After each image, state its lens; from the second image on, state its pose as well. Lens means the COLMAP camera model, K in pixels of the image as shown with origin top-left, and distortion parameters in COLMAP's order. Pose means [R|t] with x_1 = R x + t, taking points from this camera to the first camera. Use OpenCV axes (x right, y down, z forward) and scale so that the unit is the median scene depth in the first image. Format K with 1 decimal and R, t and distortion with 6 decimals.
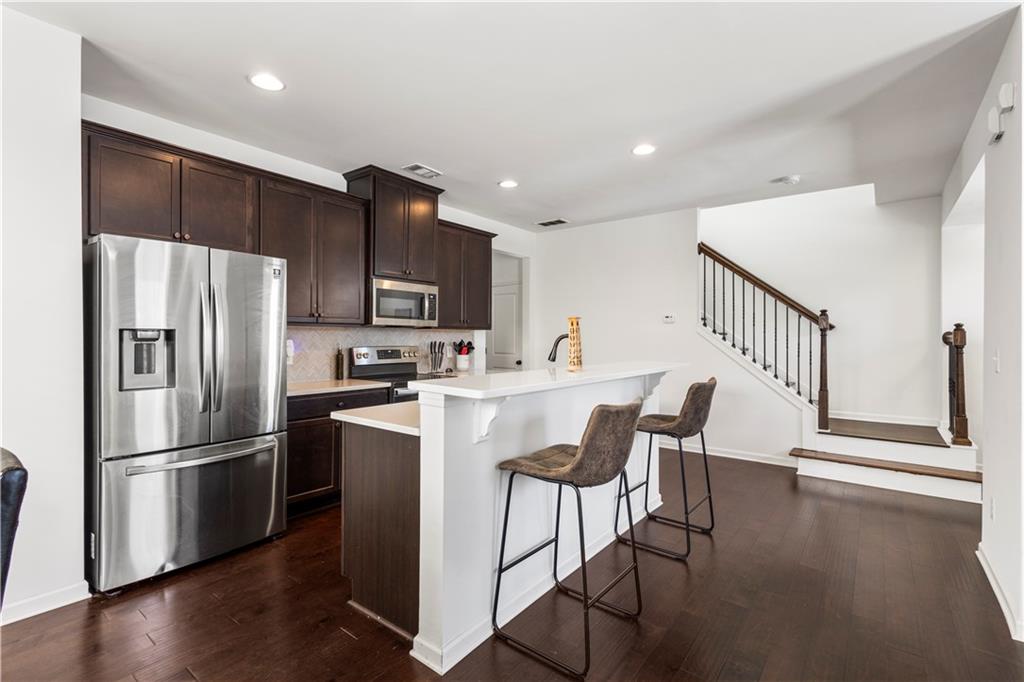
lens RADIAL K [[468.1, 0, 511.5], [0, 468.1, 344.6], [0, 0, 1]] dist [0.013590, -0.000051]
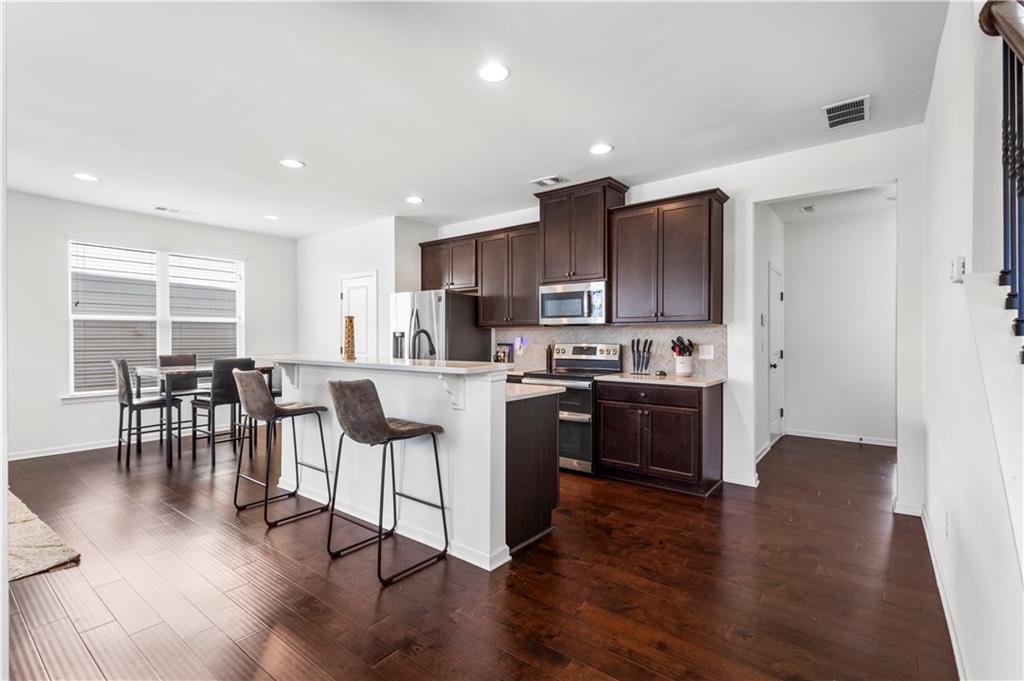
lens RADIAL K [[468.1, 0, 506.4], [0, 468.1, 334.4], [0, 0, 1]] dist [0.013590, -0.000051]
pose [[-0.001198, -0.007975, -0.999967, 0.867082], [-0.011716, 0.999900, -0.007960, -0.006767], [0.999931, 0.011706, -0.001291, 0.881366]]
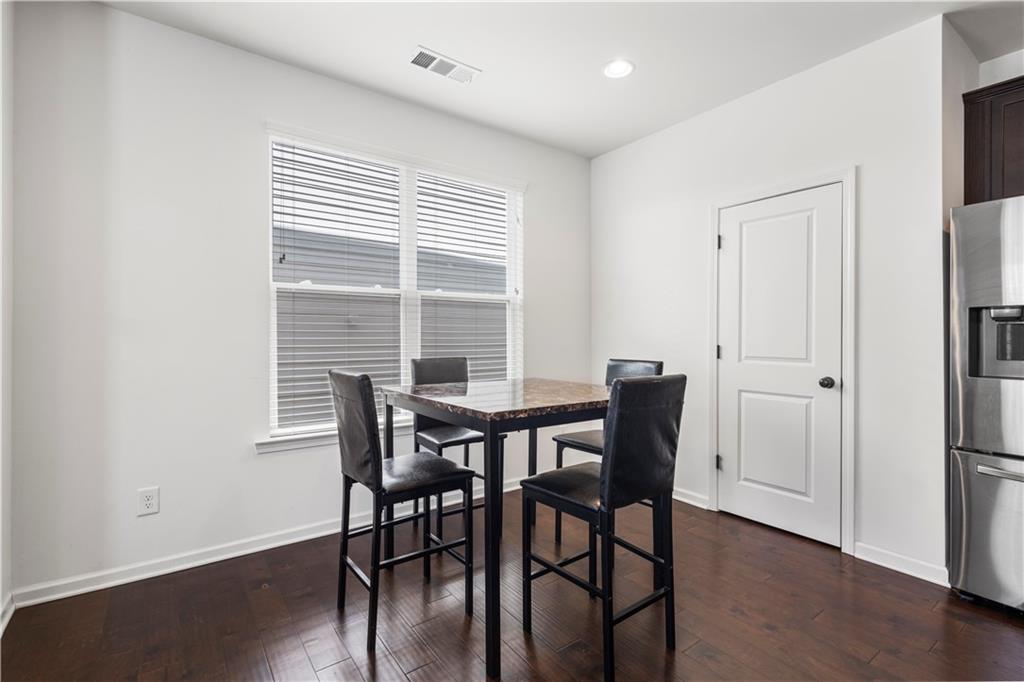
lens RADIAL K [[468.1, 0, 513.6], [0, 468.1, 334.4], [0, 0, 1]] dist [0.013590, -0.000051]
pose [[-0.263475, -0.003918, -0.964658, 0.157615], [-0.007162, 0.999972, -0.002105, 0.014783], [0.964640, 0.006354, -0.263495, 0.223370]]
